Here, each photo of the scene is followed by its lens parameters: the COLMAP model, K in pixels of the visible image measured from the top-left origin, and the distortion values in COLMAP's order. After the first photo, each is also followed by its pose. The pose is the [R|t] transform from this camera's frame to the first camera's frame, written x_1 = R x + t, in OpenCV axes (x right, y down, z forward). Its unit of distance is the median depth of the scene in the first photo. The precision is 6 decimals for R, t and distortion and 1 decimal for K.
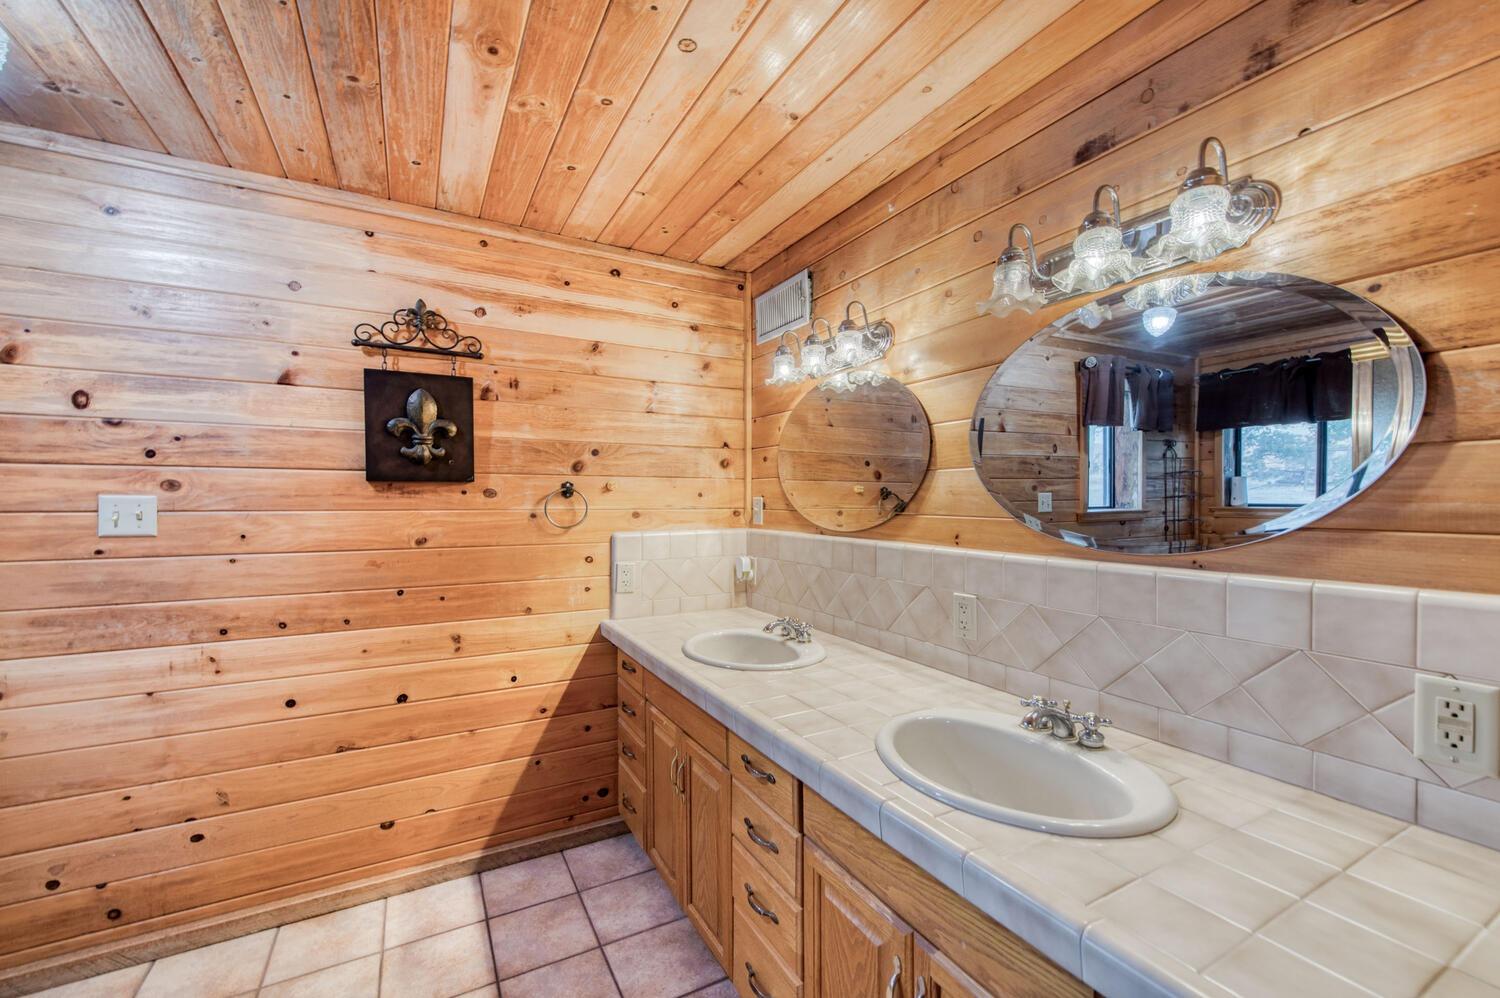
lens RADIAL K [[599.2, 0, 744.0], [0, 599.2, 505.4], [0, 0, 1]] dist [0.005869, -0.000847]
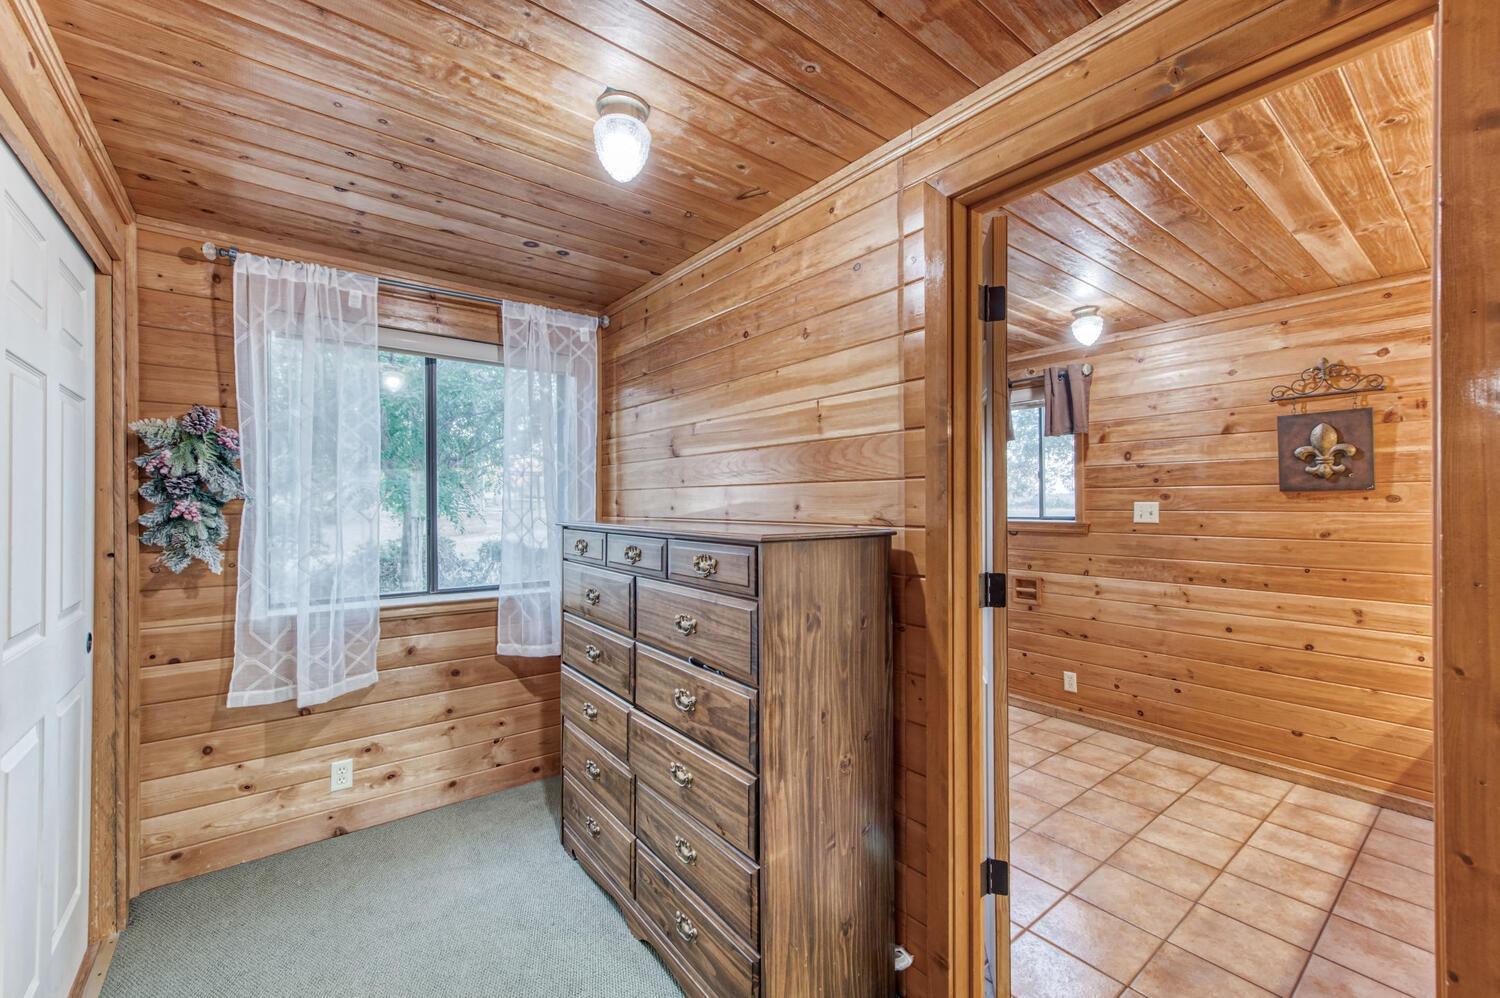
lens RADIAL K [[599.2, 0, 745.6], [0, 599.2, 503.6], [0, 0, 1]] dist [0.005869, -0.000847]
pose [[0.149189, -0.003759, -0.988802, 0.634274], [-0.009627, 0.999940, -0.005254, 0.009528], [0.988762, 0.010303, 0.149144, -0.515749]]
